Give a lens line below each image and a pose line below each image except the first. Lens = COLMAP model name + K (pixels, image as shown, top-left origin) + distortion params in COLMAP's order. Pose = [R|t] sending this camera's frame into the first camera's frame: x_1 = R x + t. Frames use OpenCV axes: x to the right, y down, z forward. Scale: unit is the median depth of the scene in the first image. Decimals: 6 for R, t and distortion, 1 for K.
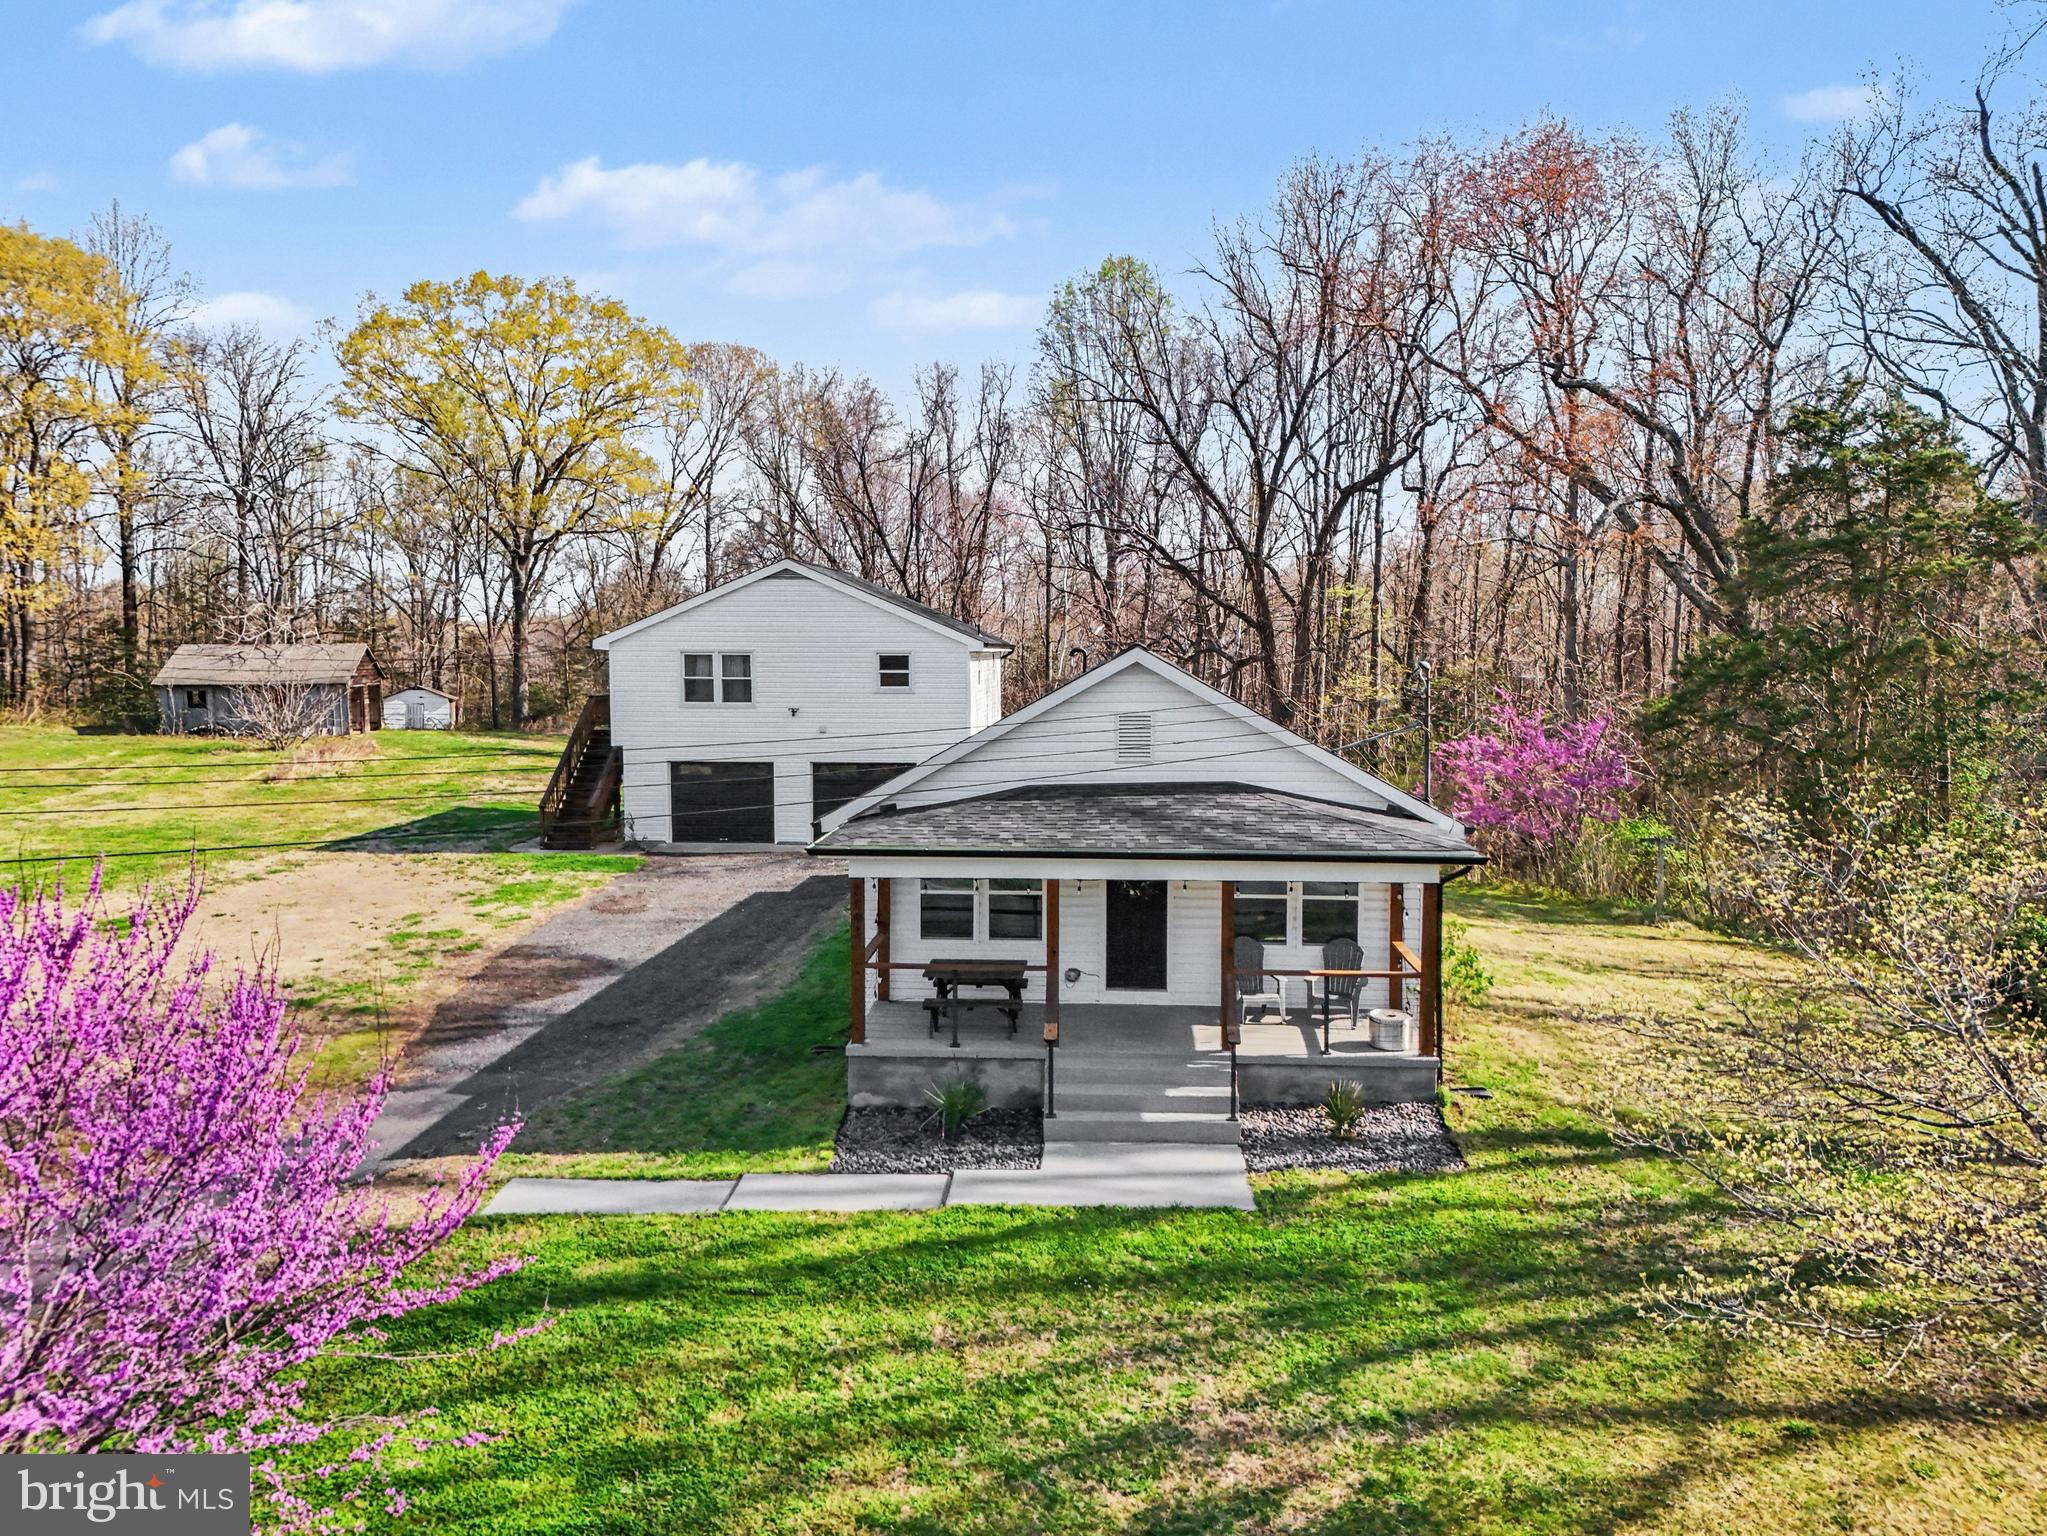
lens RADIAL K [[1492.3, 0, 1005.1], [0, 1492.3, 779.7], [0, 0, 1]] dist [0.020162, -0.000356]
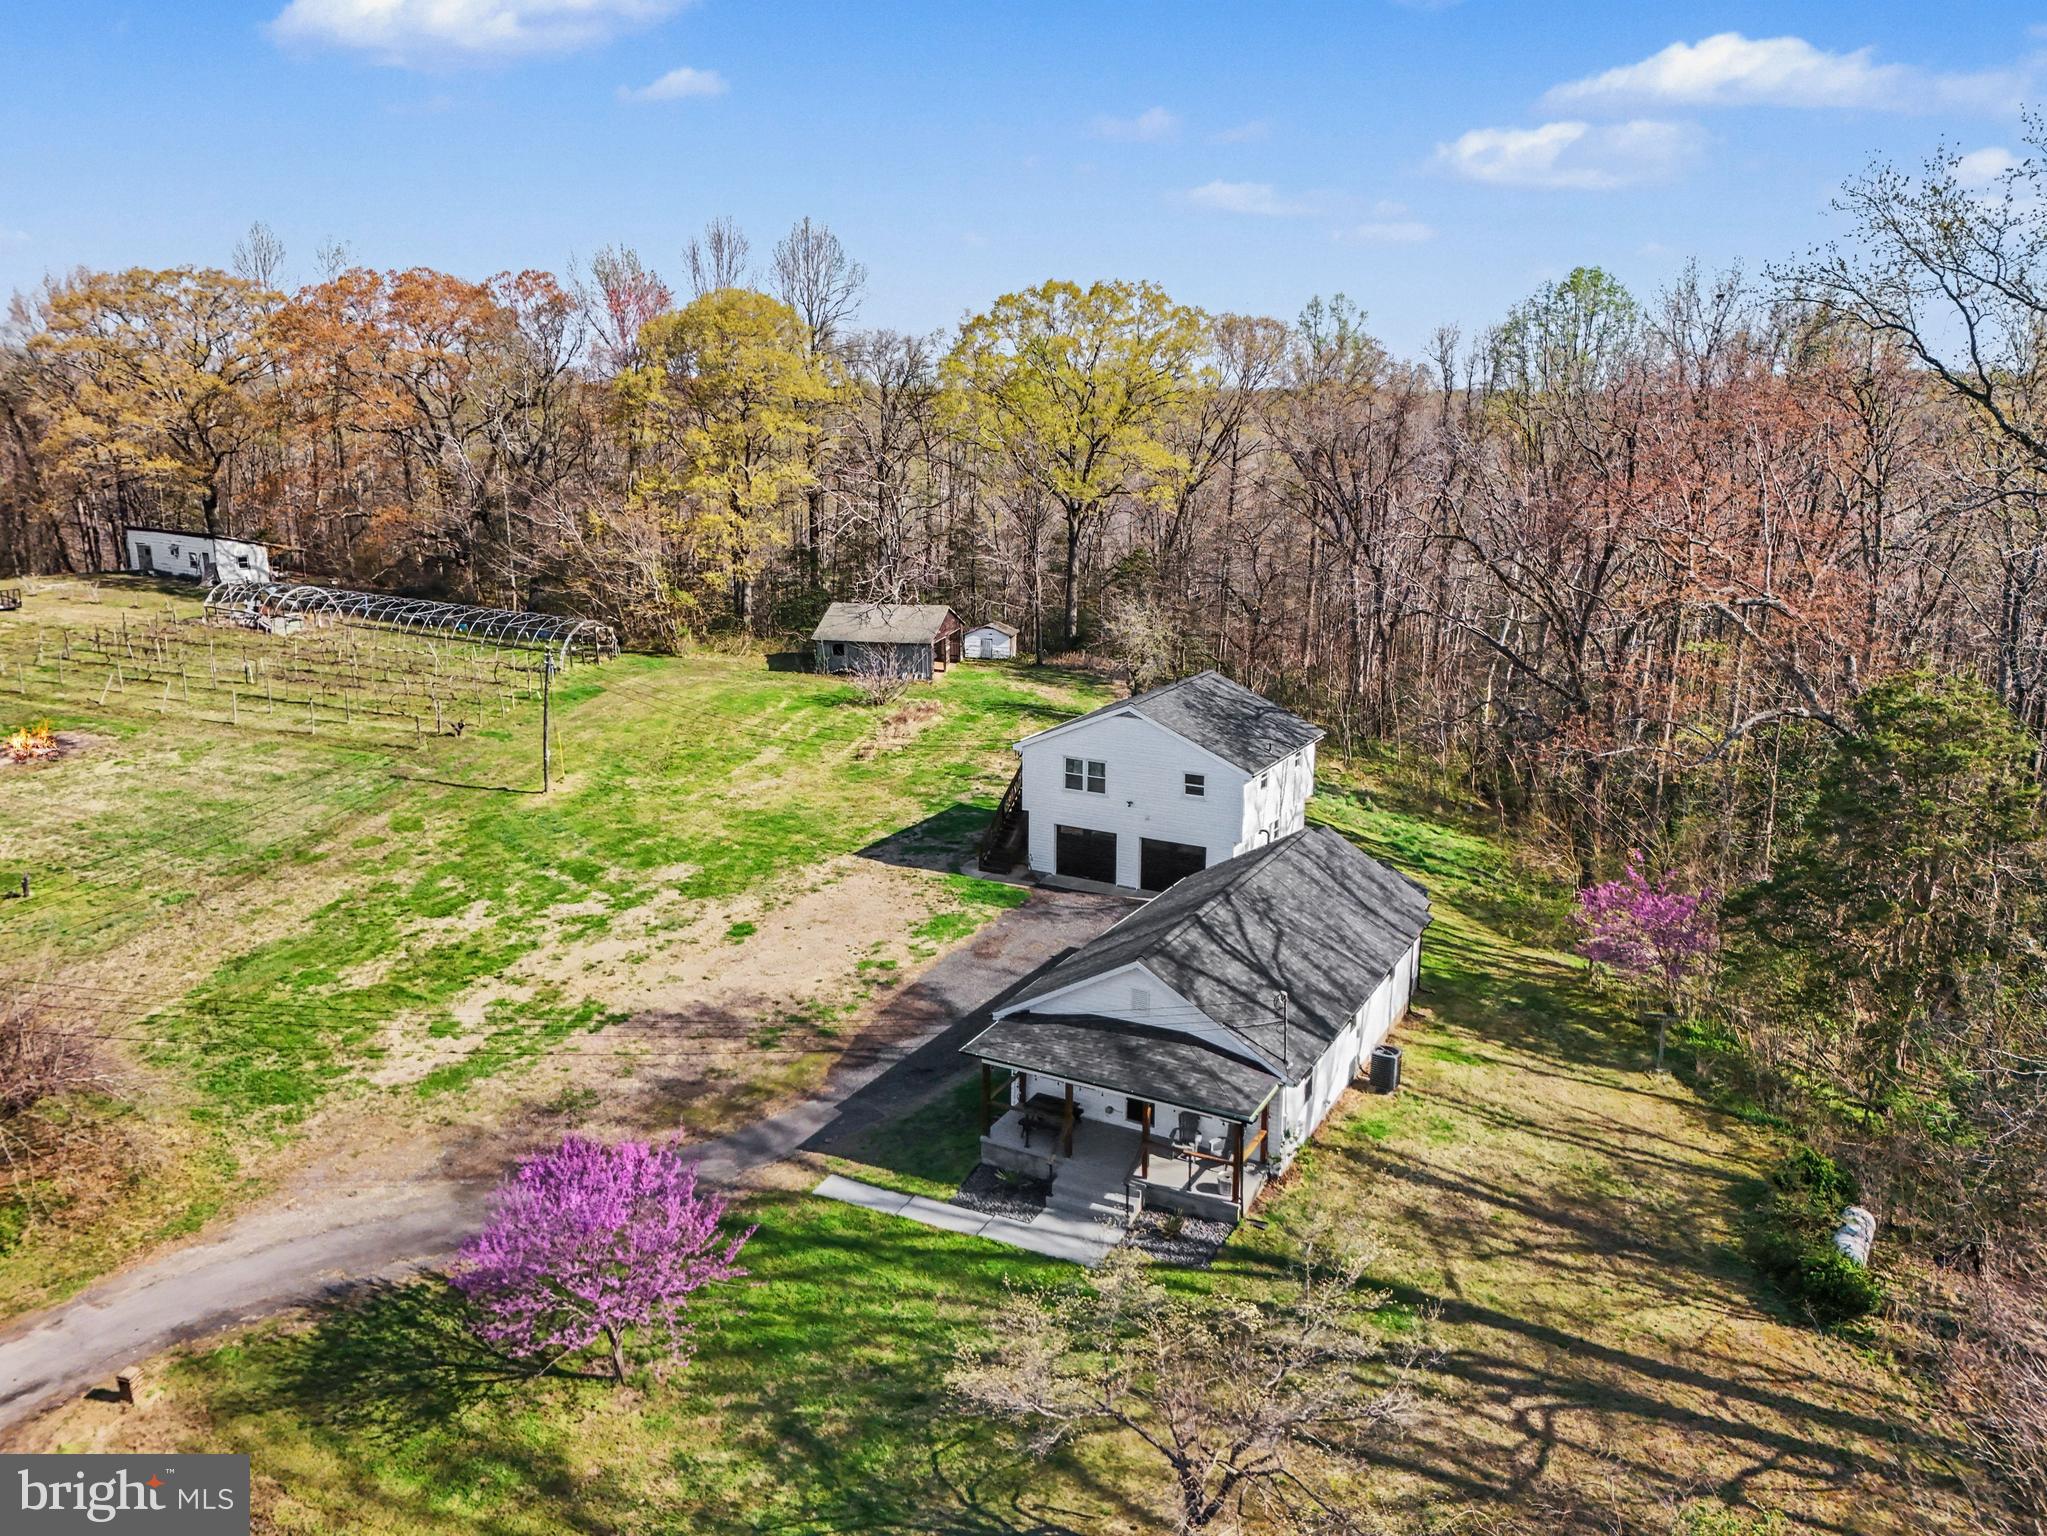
lens RADIAL K [[1492.3, 0, 1015.9], [0, 1492.3, 764.8], [0, 0, 1]] dist [0.020162, -0.000356]
pose [[0.907484, 0.097458, -0.408626, 0.368399], [-0.025349, 0.983648, 0.178307, -0.352088], [0.419321, -0.151452, 0.895116, -0.397351]]
